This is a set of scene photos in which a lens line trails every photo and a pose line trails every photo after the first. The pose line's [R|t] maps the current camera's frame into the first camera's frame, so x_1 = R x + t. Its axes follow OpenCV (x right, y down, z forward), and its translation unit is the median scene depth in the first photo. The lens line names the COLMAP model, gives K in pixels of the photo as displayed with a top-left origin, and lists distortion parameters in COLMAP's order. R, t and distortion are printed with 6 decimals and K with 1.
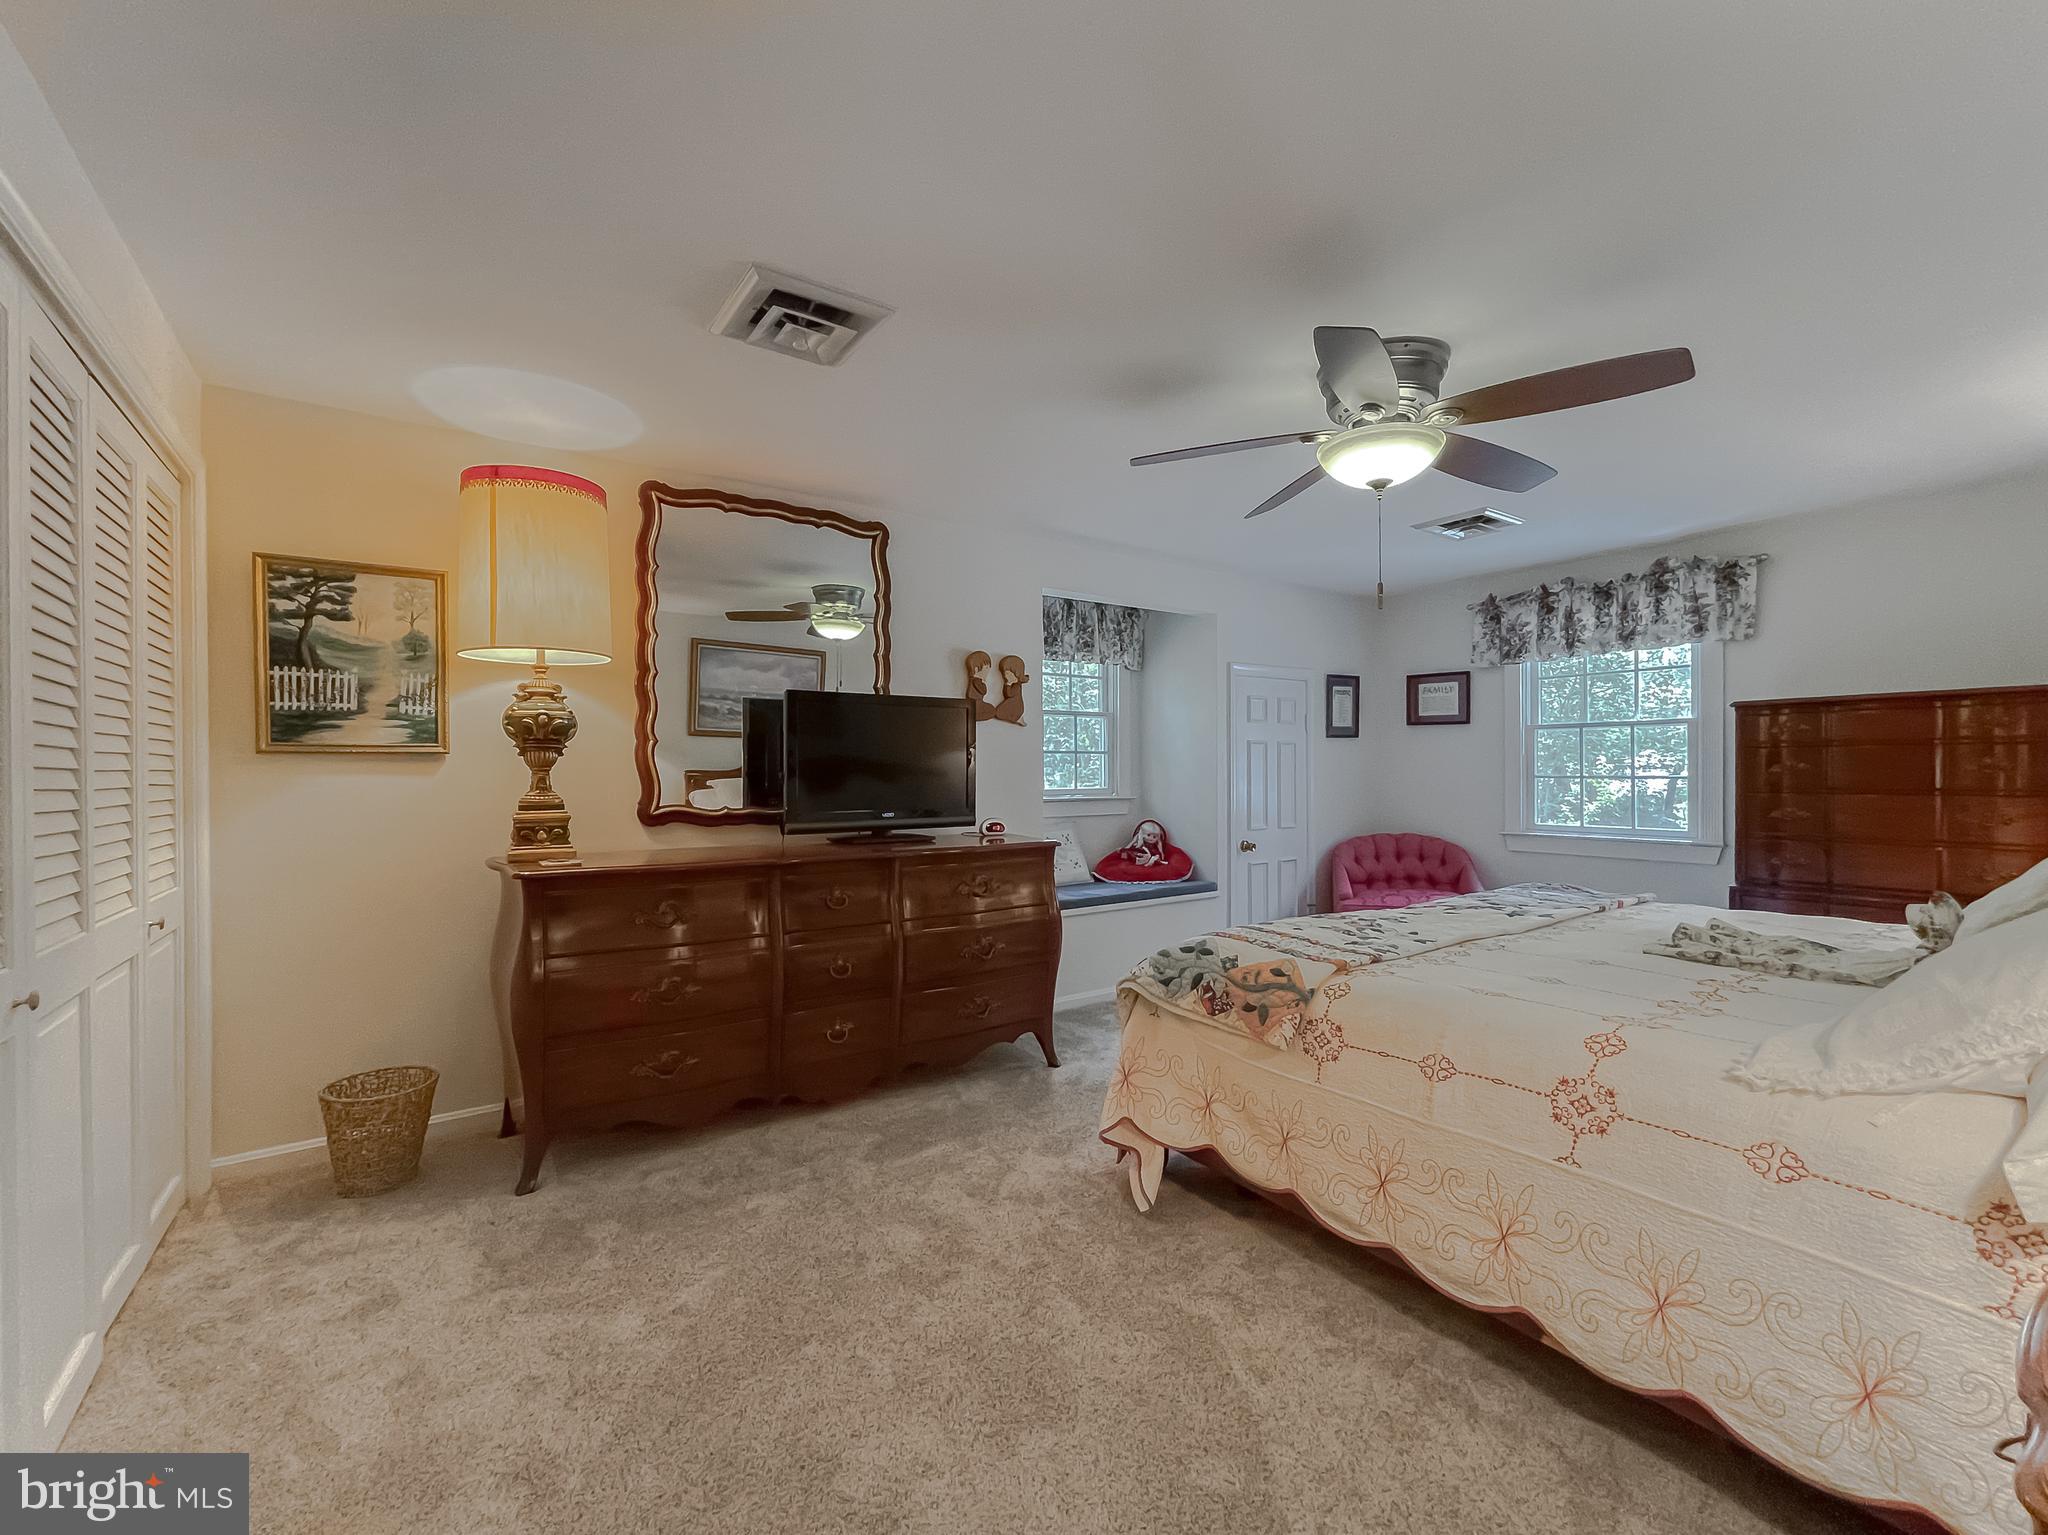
lens RADIAL K [[840.6, 0, 1024.0], [0, 840.6, 767.5], [0, 0, 1]] dist [0.000970, 0.000098]
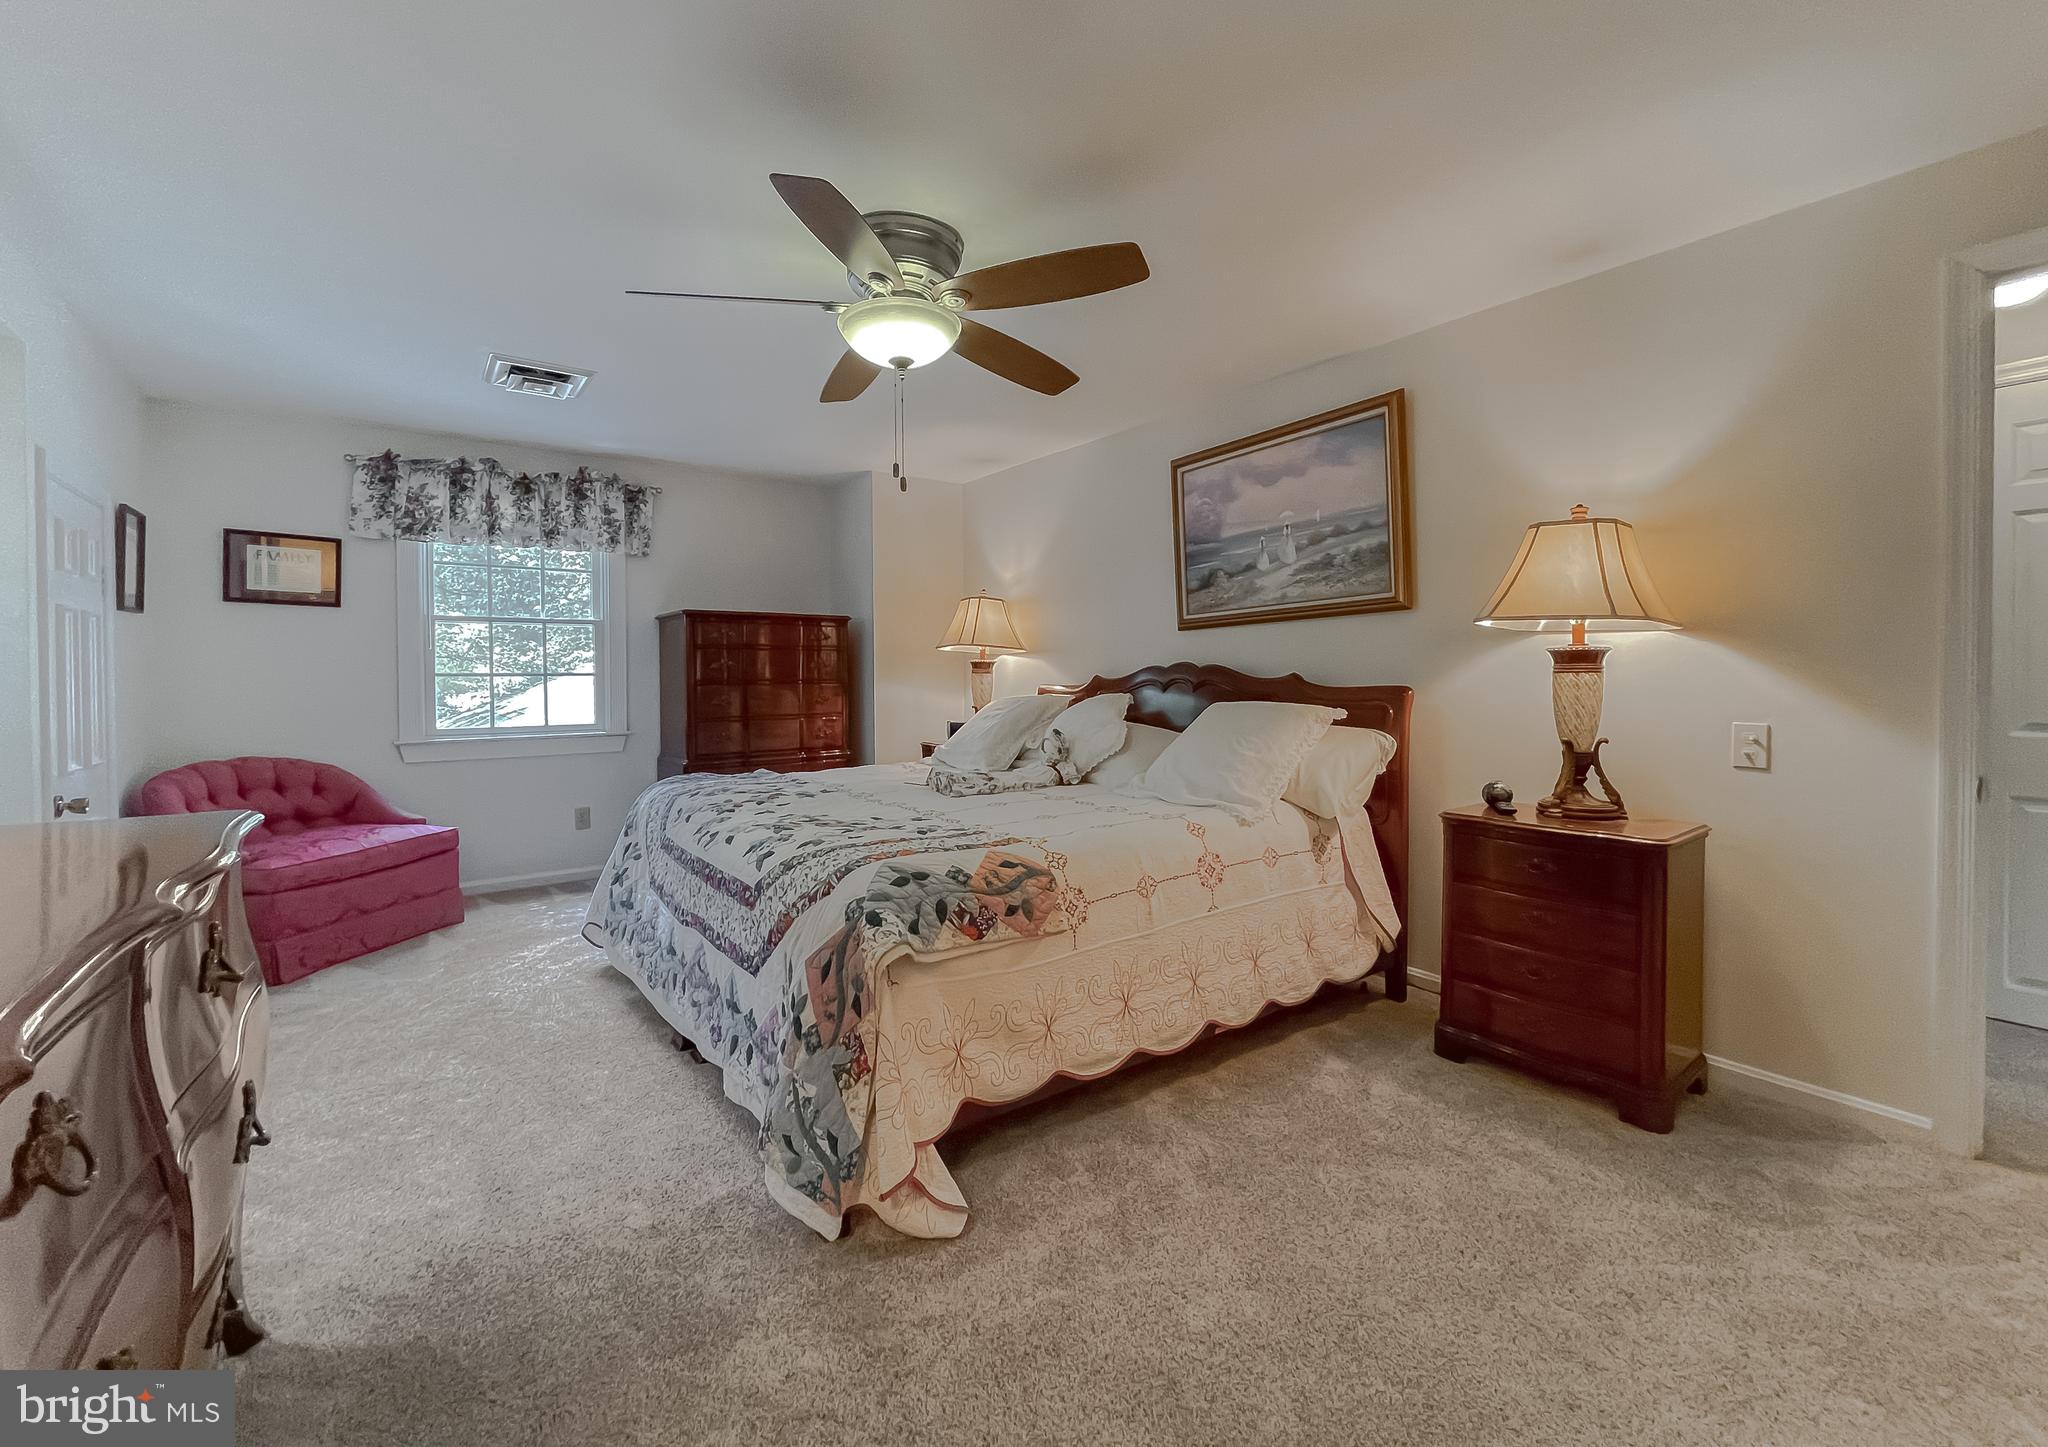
lens RADIAL K [[819.2, 0, 1026.6], [0, 819.2, 681.1], [0, 0, 1]] dist [-0.000754, -0.000136]
pose [[-0.008619, -0.006944, 0.999939, -0.275984], [0.001757, 0.999974, 0.006959, 0.014411], [-0.999961, 0.001817, -0.008606, 0.445107]]
